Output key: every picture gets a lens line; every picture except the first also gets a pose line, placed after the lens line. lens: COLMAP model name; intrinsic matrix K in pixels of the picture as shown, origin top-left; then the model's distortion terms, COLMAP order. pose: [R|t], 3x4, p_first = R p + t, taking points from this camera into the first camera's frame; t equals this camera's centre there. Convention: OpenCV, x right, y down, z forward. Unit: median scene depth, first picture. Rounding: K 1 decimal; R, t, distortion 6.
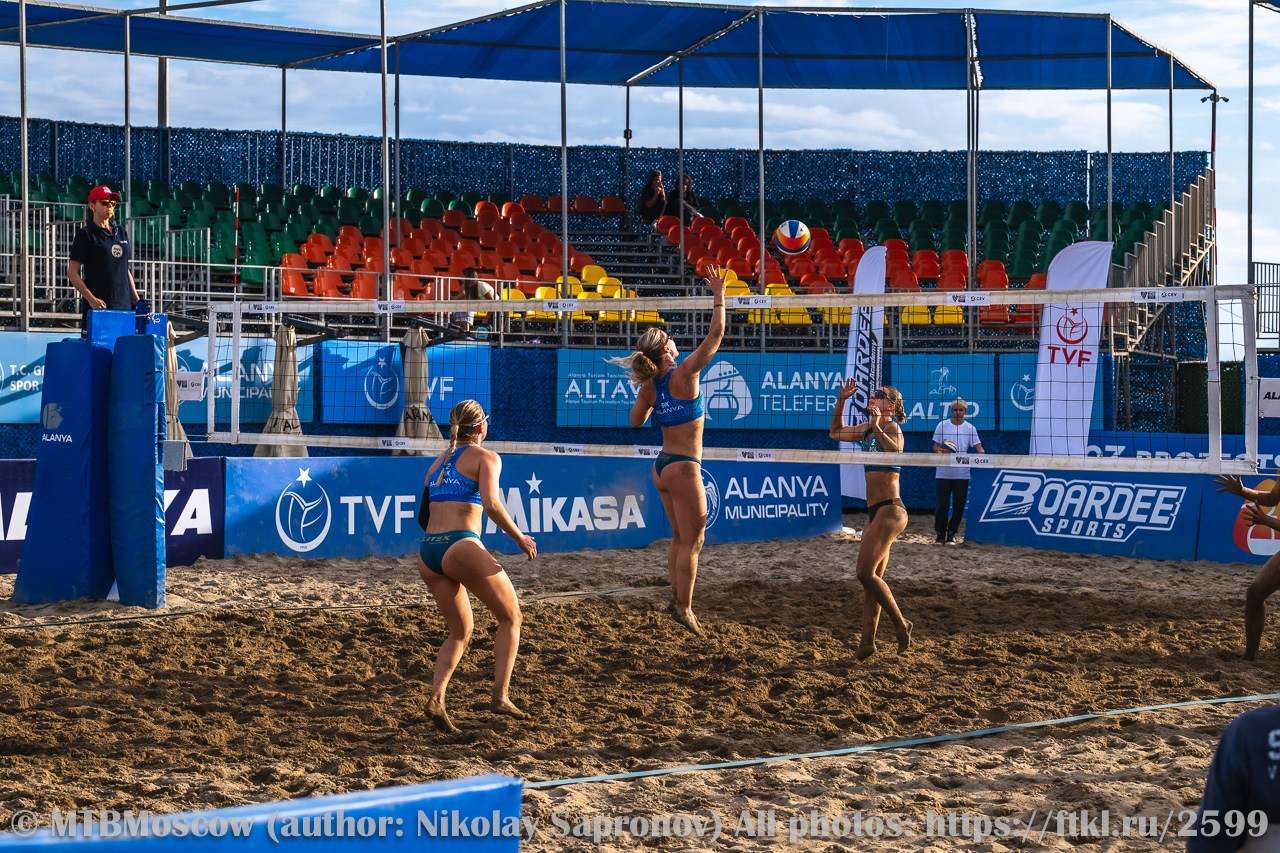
lens RADIAL K [[3182.3, 0, 640.0], [0, 3182.3, 426.5], [0, 0, 1]] dist [-0.005164, -0.023963]
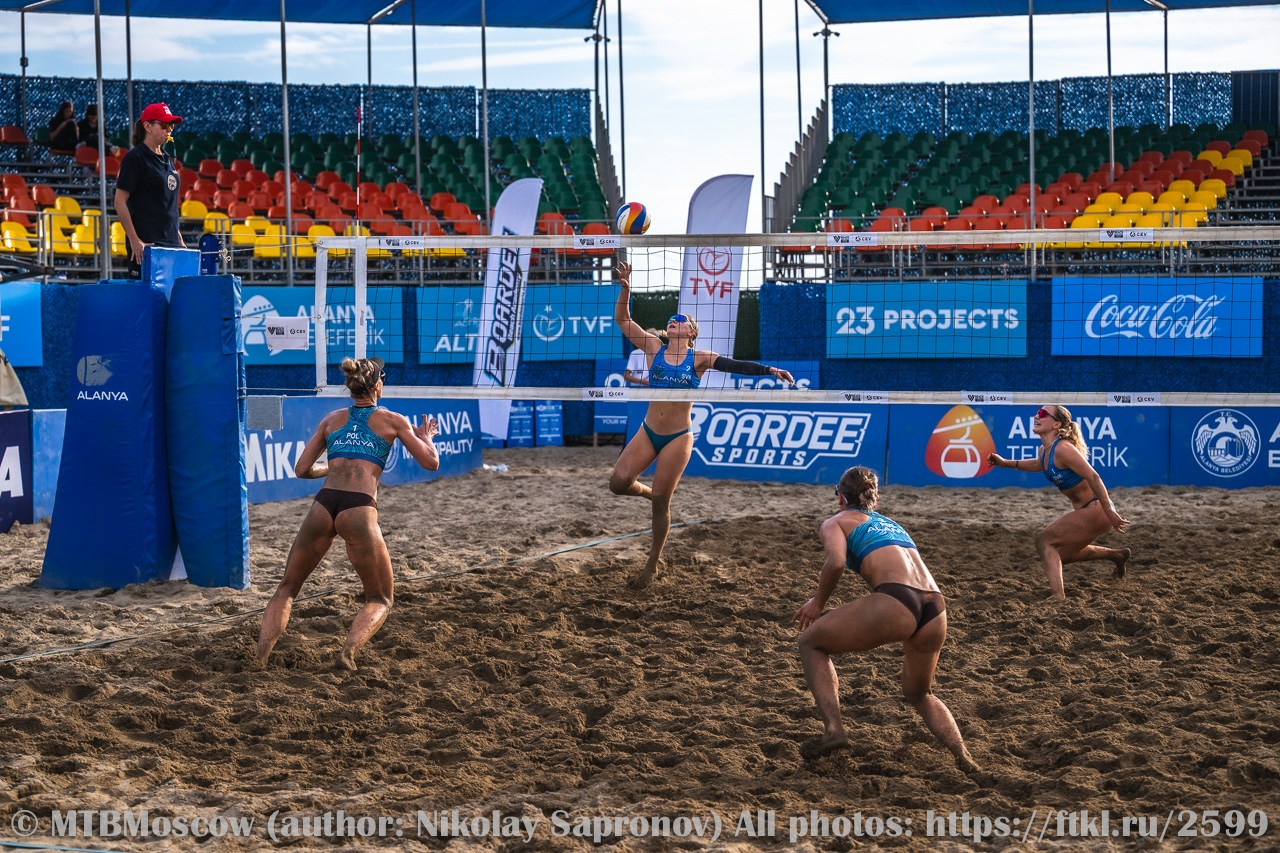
lens RADIAL K [[2914.2, 0, 640.0], [0, 2914.2, 426.5], [0, 0, 1]] dist [0.050965, -0.191718]
pose [[0.928964, -0.027877, 0.369119, -0.237725], [0.017932, 0.999379, 0.030347, -0.006614], [-0.369736, -0.021572, 0.928887, 0.148856]]
